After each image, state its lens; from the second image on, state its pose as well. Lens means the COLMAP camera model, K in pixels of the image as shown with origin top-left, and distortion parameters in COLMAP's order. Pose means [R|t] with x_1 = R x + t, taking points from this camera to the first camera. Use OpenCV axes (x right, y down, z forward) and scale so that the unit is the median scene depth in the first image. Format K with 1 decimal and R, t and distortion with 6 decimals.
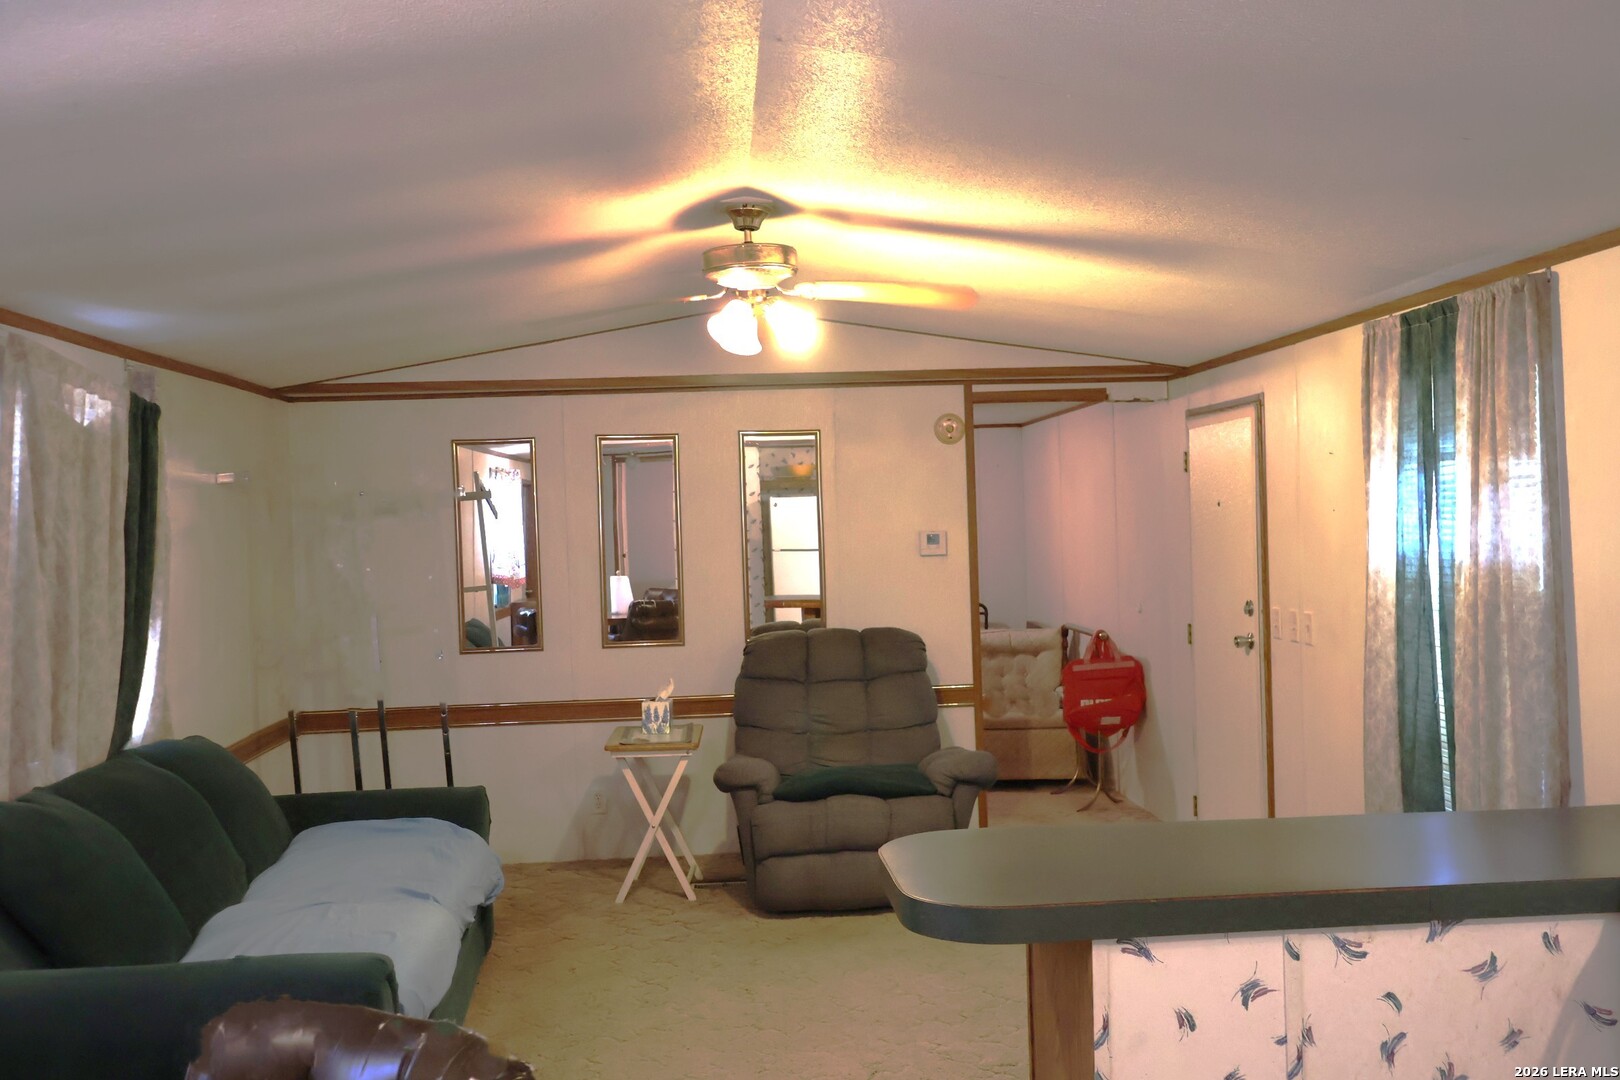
lens RADIAL K [[1472.8, 0, 810.0], [0, 1472.8, 540.0], [0, 0, 1]] dist [0.003963, 0.004246]
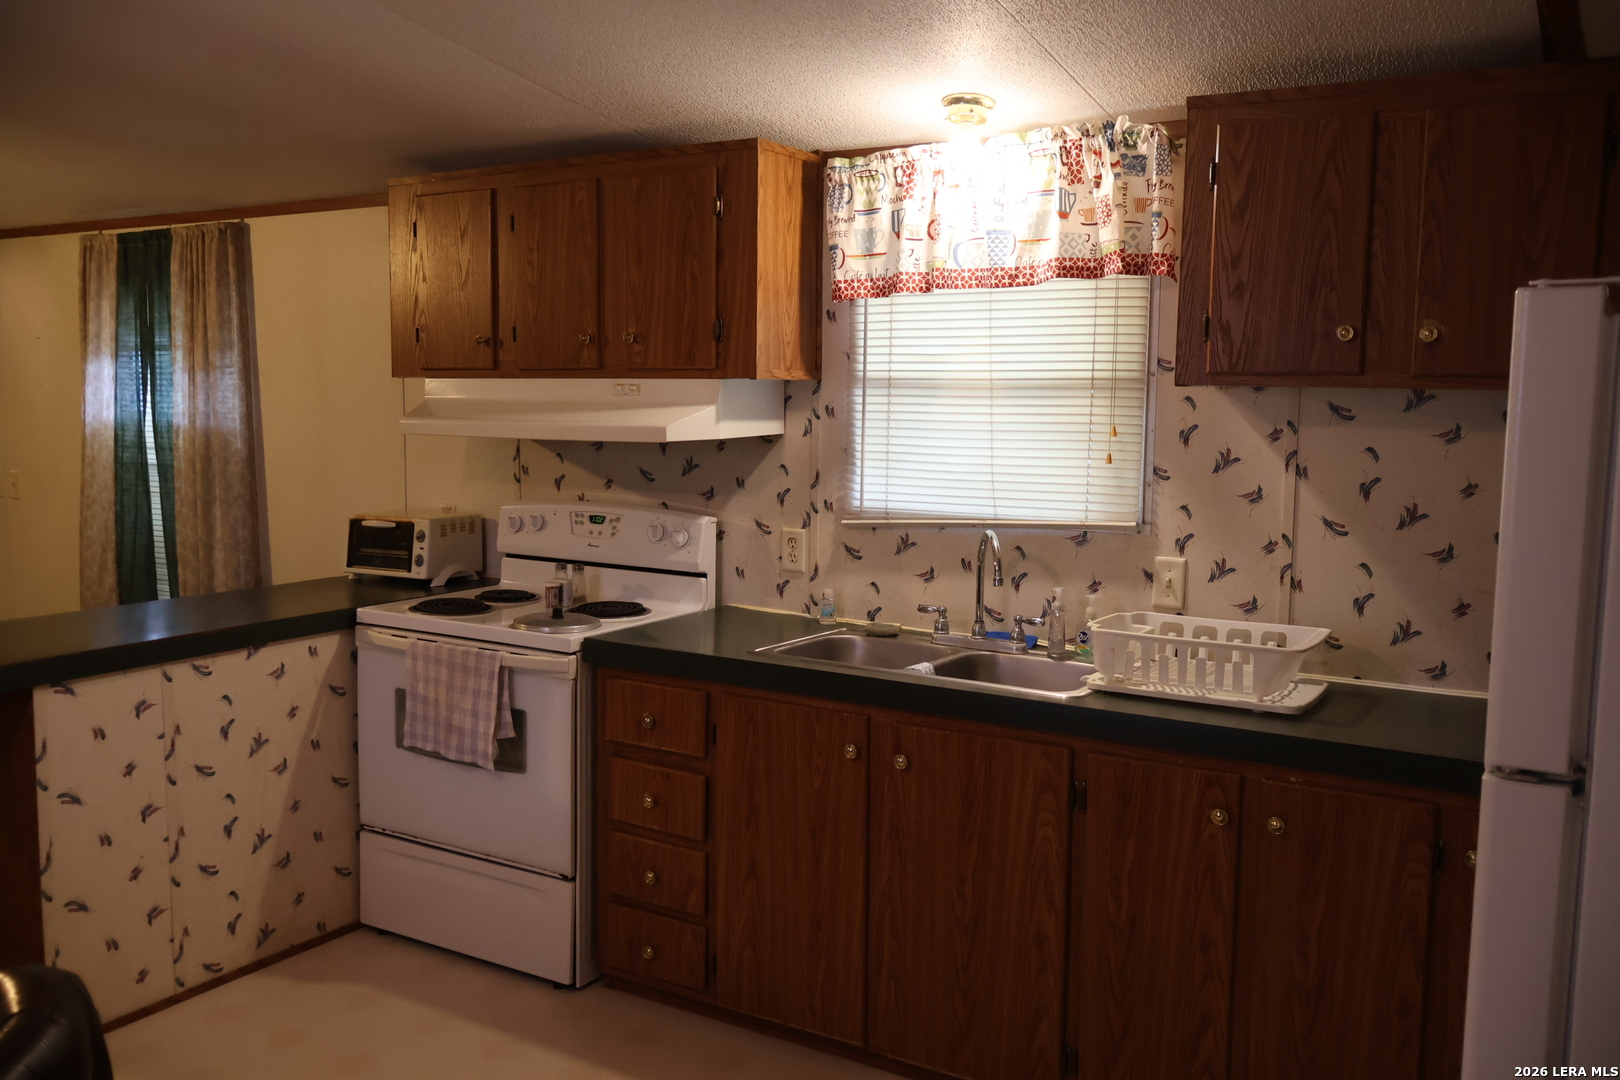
lens RADIAL K [[1346.2, 0, 807.3], [0, 1346.2, 534.7], [0, 0, 1]] dist [-0.007811, 0.005386]
pose [[0.570611, -0.052573, 0.819536, -0.261852], [-0.015729, 0.997066, 0.074914, 0.012398], [-0.821070, -0.055637, 0.568110, -0.196164]]
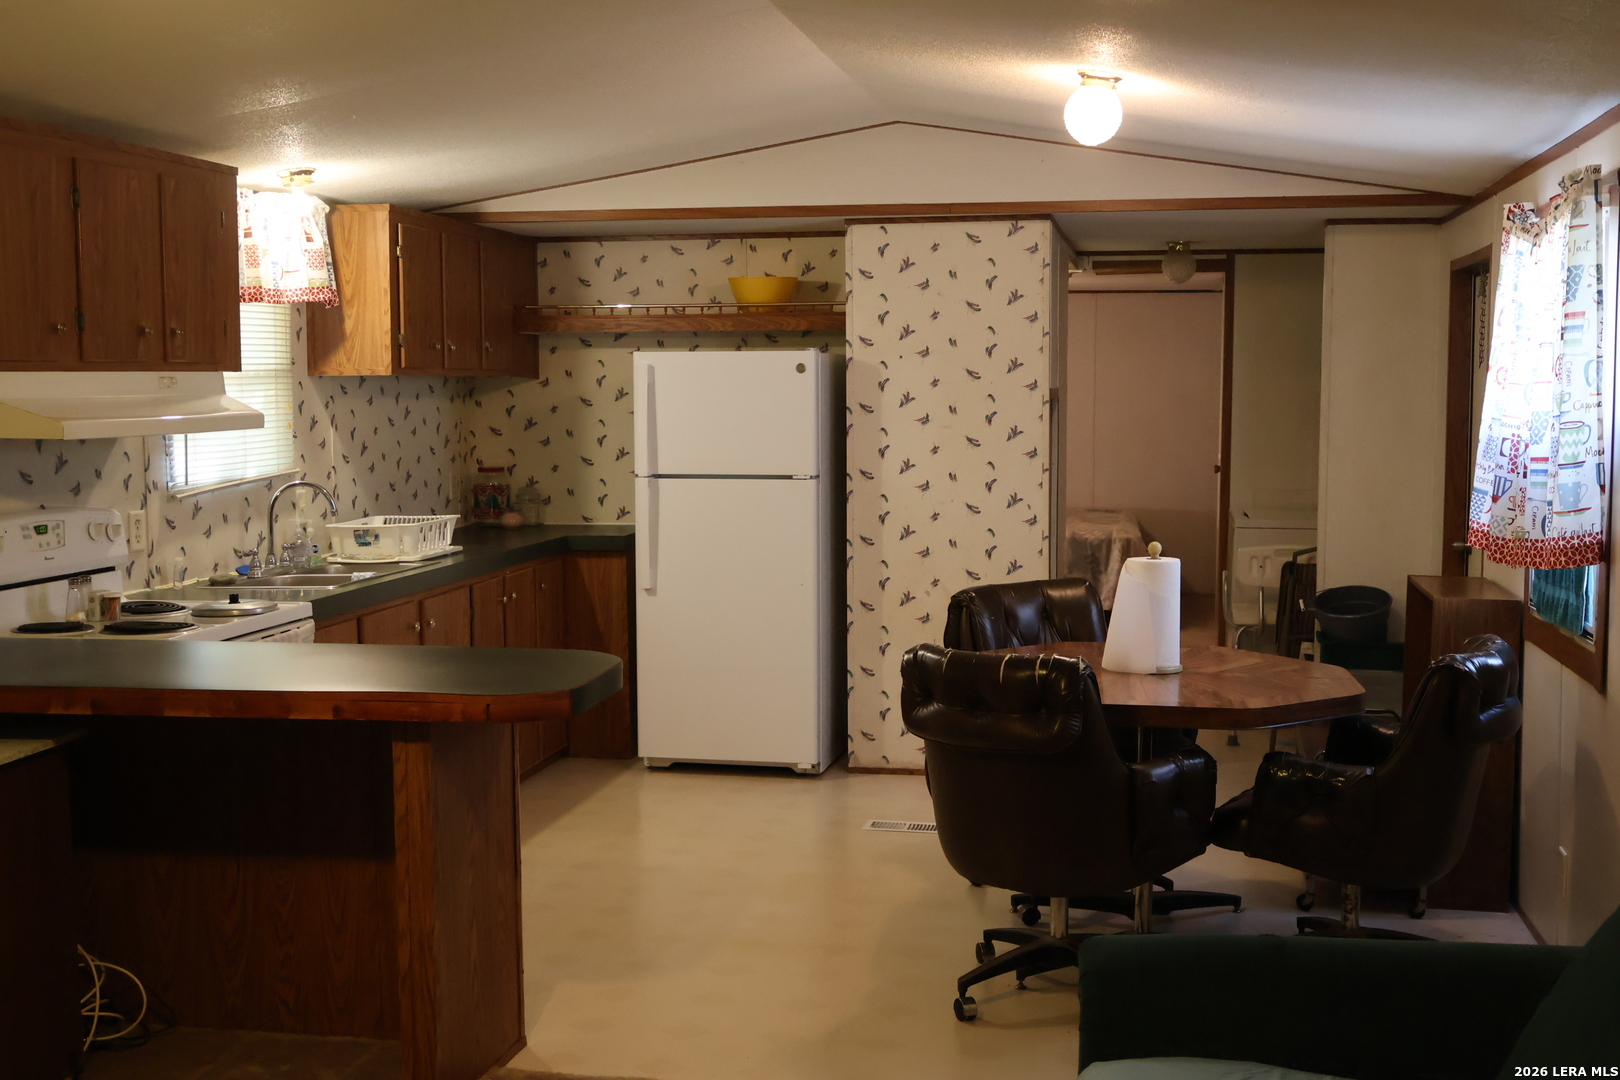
lens RADIAL K [[1821.4, 0, 796.6], [0, 1821.4, 536.6], [0, 0, 1]] dist [0.006858, 0.028906]
pose [[-0.964095, 0.009930, 0.265372, -0.336567], [0.035982, 0.994970, 0.093491, -0.013817], [-0.263109, 0.099683, -0.959602, 1.691235]]
